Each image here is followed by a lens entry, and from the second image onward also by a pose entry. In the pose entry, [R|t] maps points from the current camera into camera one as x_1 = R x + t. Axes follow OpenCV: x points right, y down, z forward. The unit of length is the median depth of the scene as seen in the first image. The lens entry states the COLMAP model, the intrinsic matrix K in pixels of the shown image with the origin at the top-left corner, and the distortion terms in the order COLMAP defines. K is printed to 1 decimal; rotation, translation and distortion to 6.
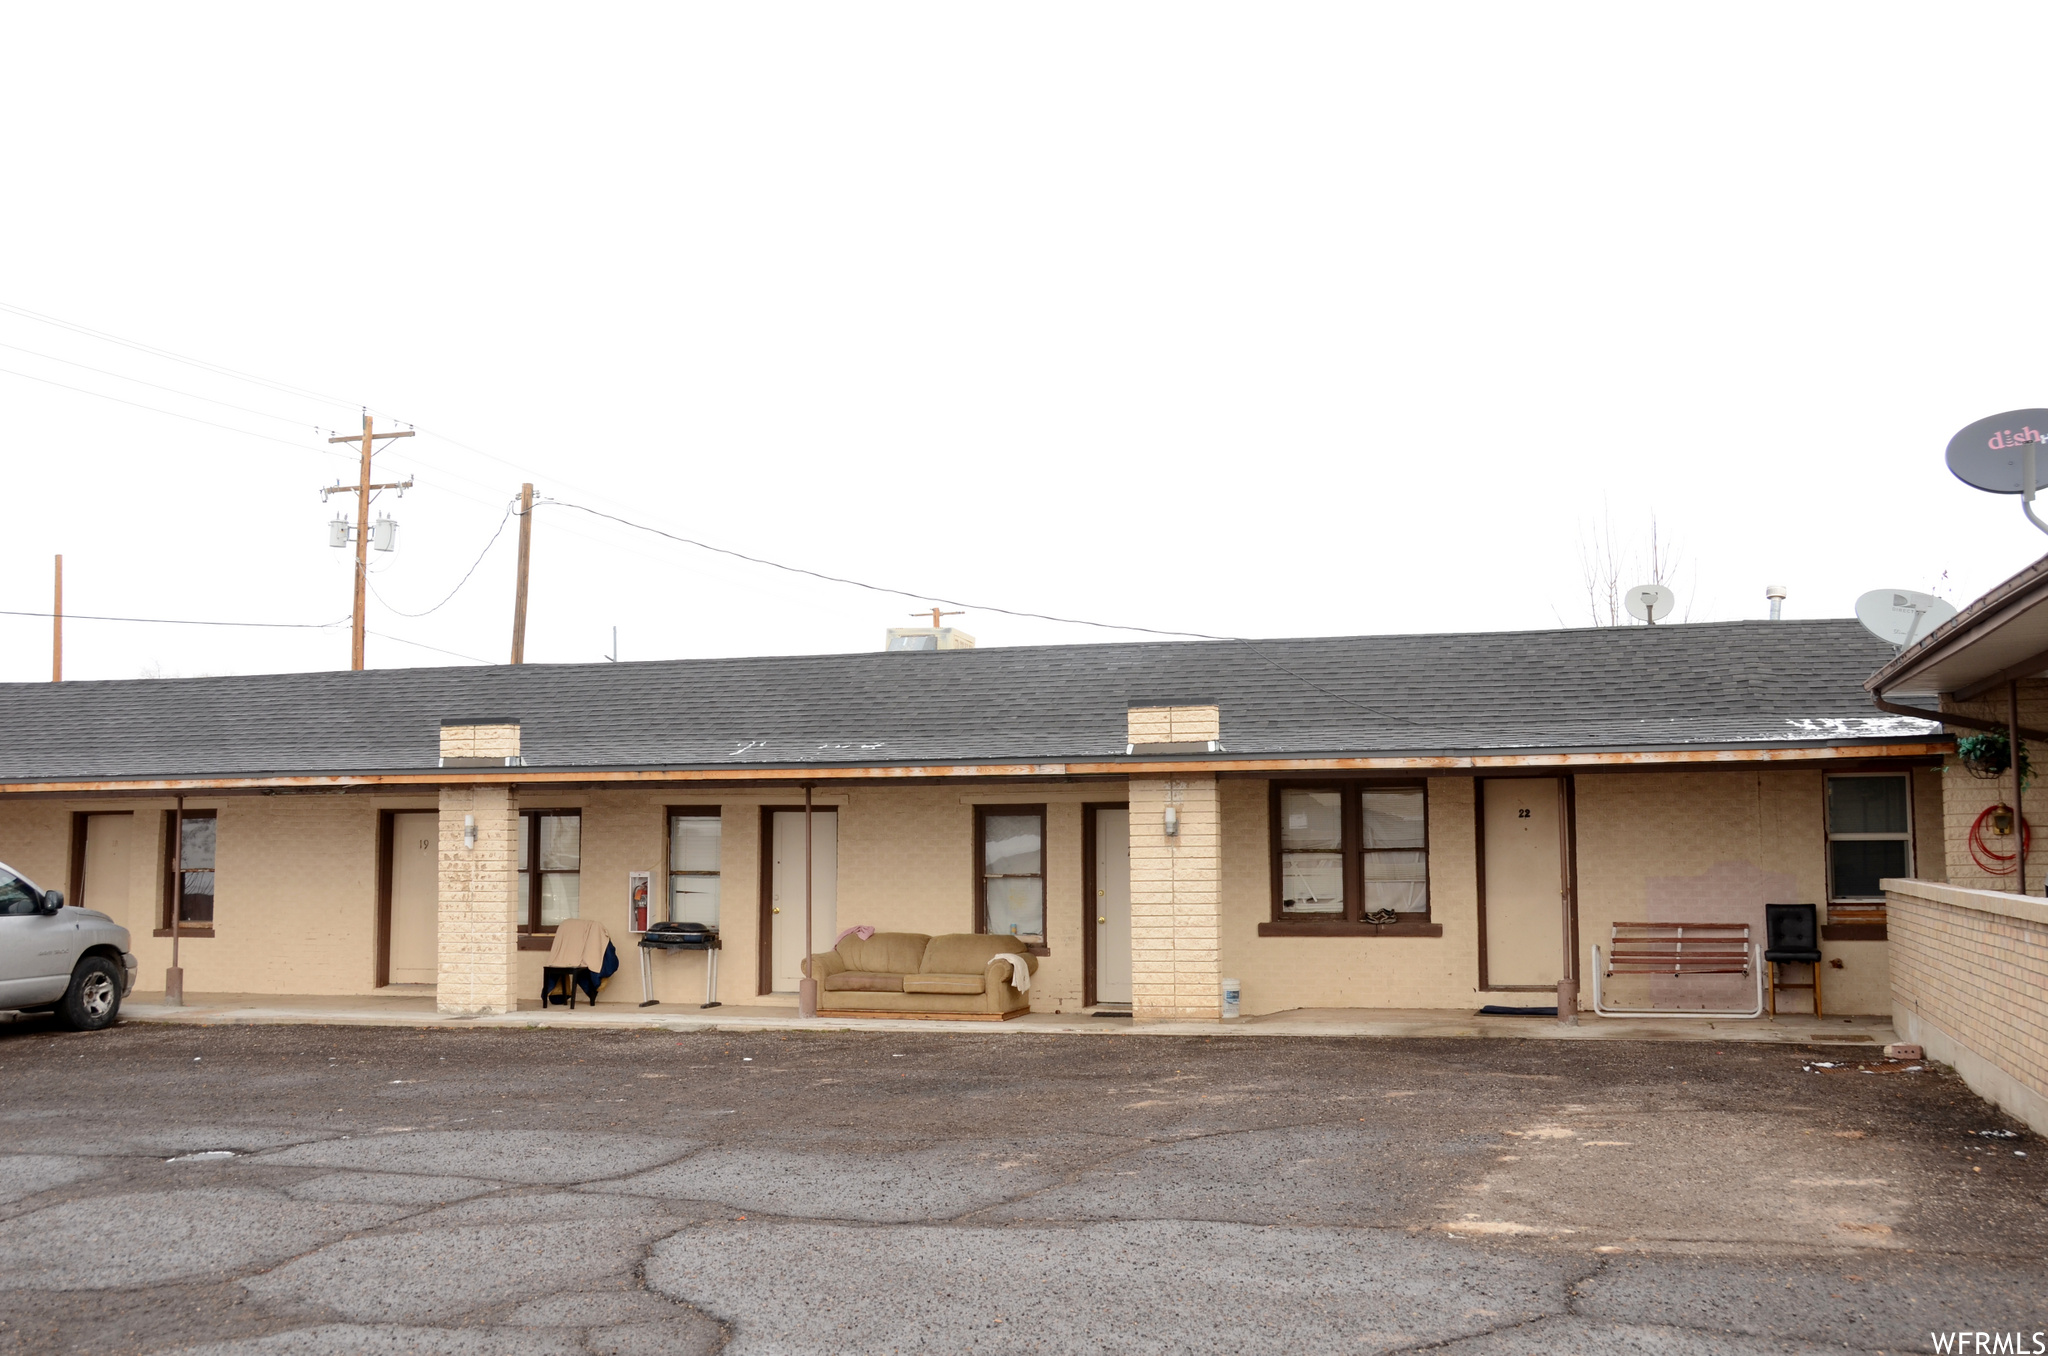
lens RADIAL K [[2042.5, 0, 1024.0], [0, 2042.5, 678.0], [0, 0, 1]] dist [-0.070579, 0.230781]
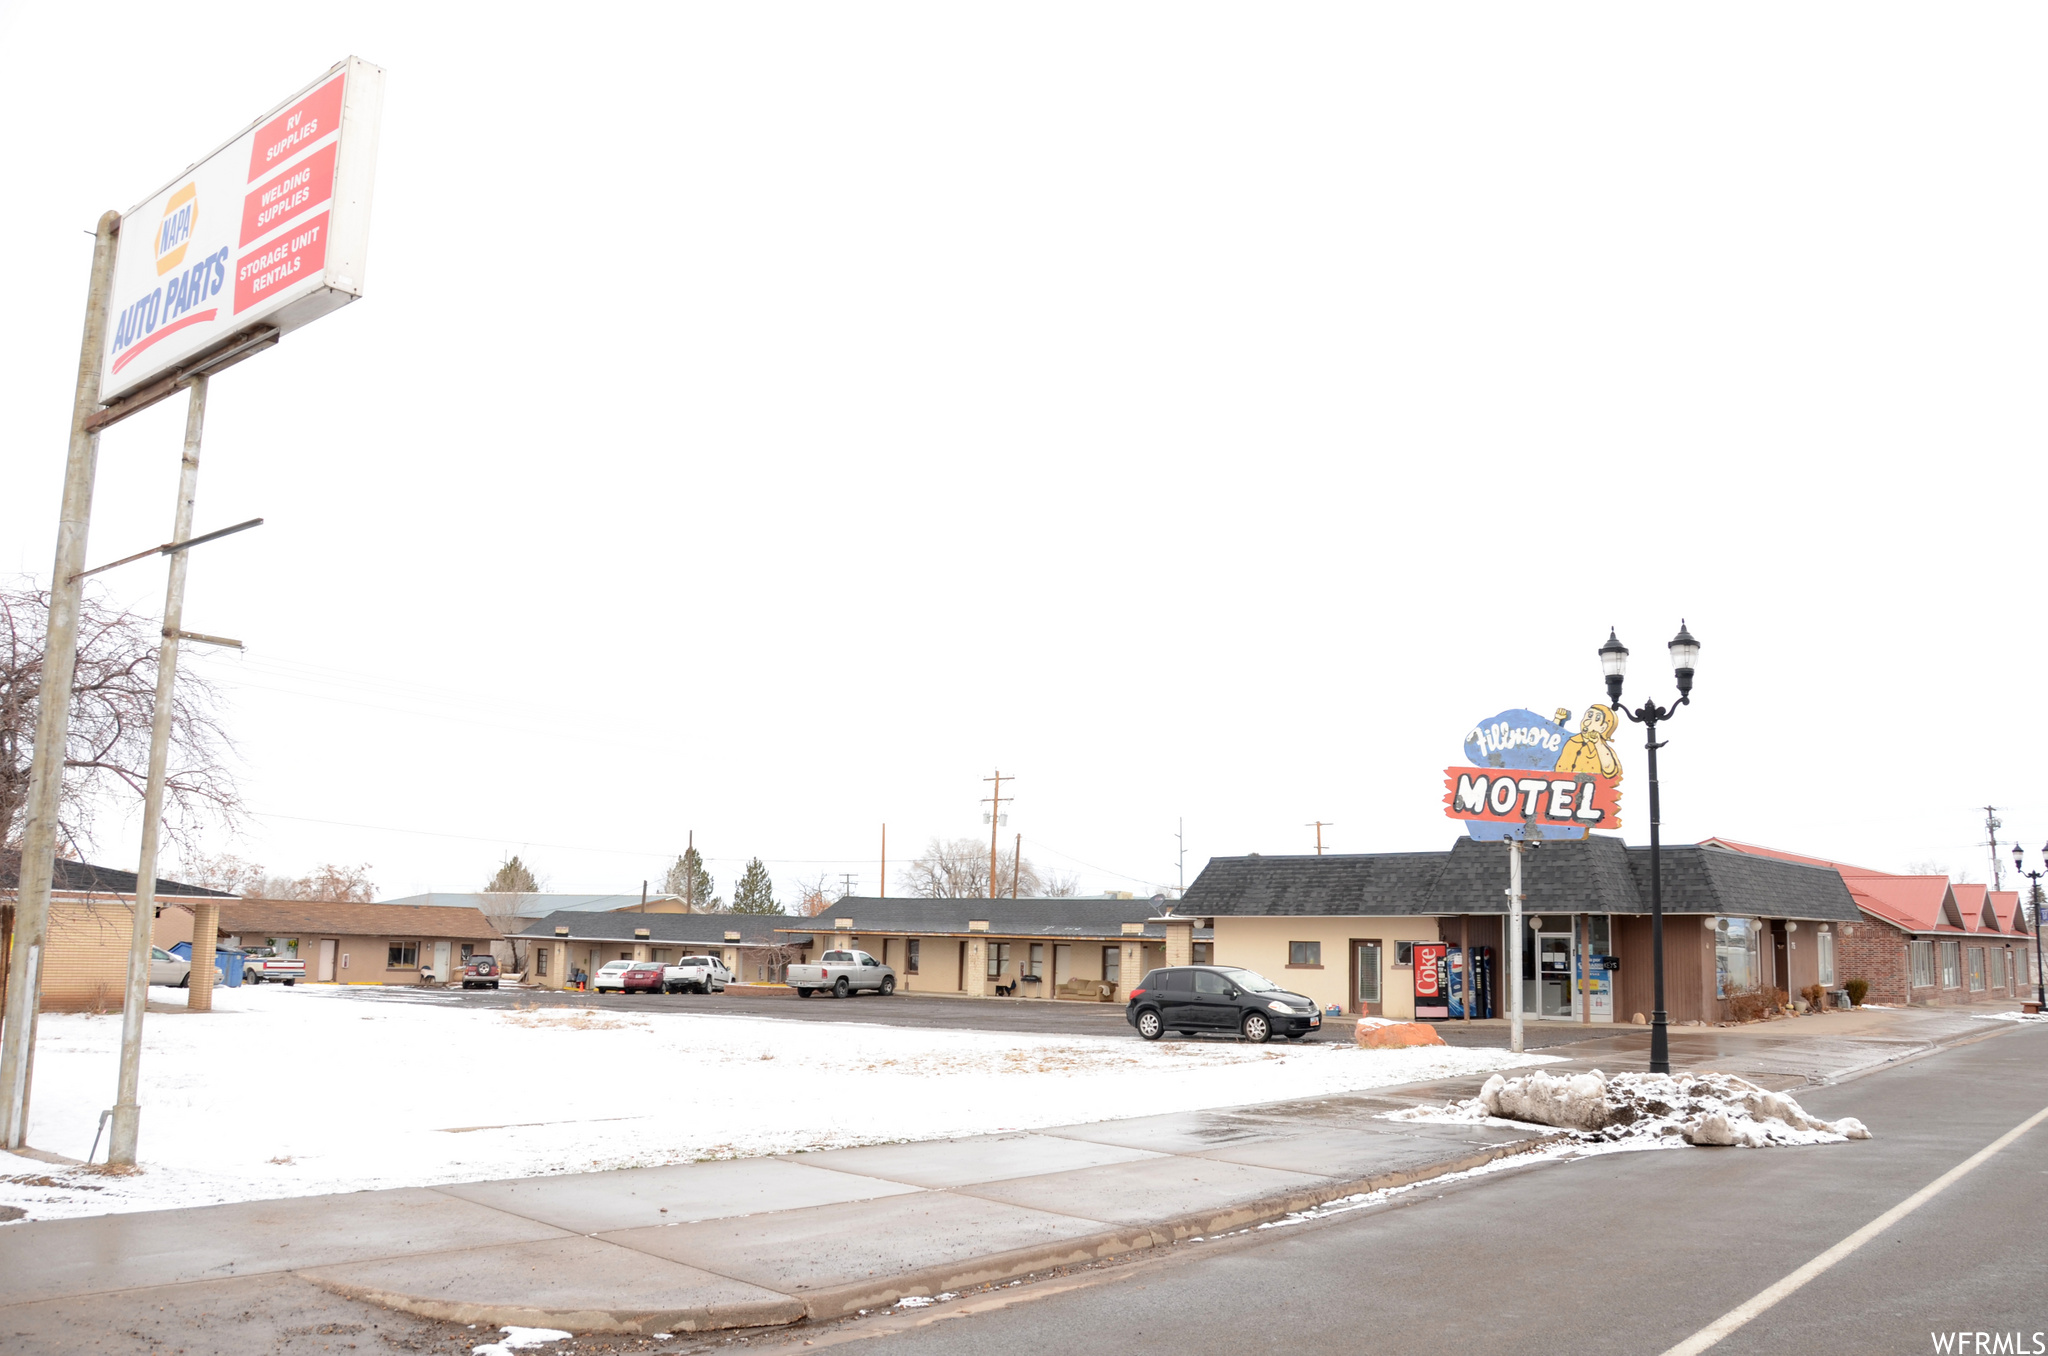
lens RADIAL K [[1585.1, 0, 1034.7], [0, 1585.1, 687.1], [0, 0, 1]] dist [-0.166287, 0.120302]
pose [[0.938348, -0.025949, -0.344717, 0.846932], [-0.000815, 0.997010, -0.077271, -0.182076], [0.345692, 0.072788, 0.935521, -1.733635]]
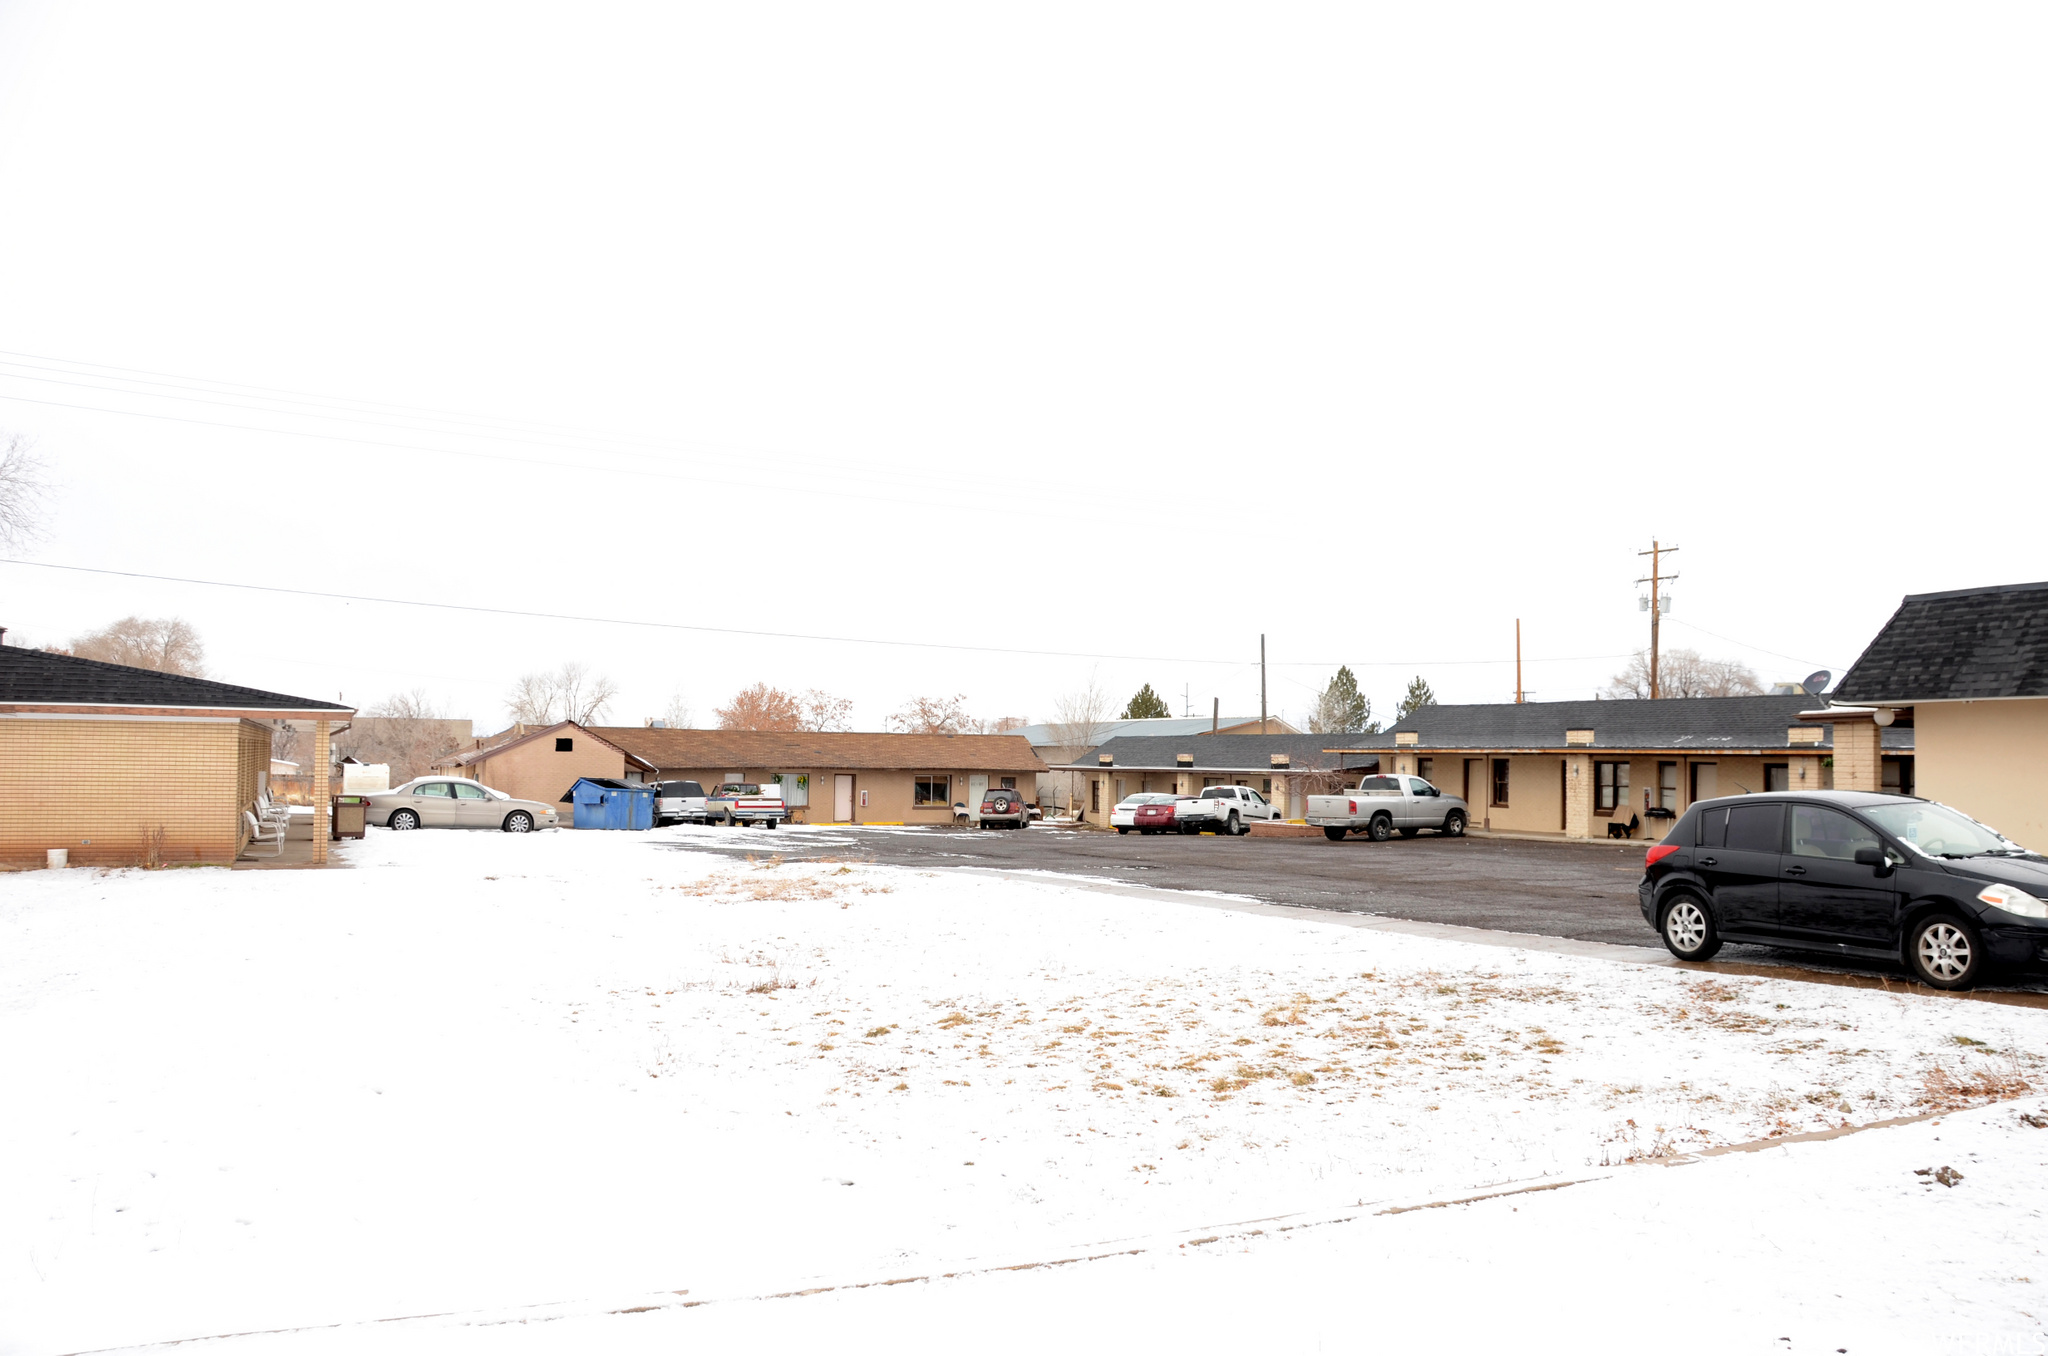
lens RADIAL K [[1585.1, 0, 1034.7], [0, 1585.1, 687.1], [0, 0, 1]] dist [-0.166287, 0.120302]
pose [[0.687817, -0.014150, -0.725746, 0.701352], [0.040233, 0.999016, 0.018652, -0.097809], [0.724768, -0.042028, 0.687710, -0.887763]]
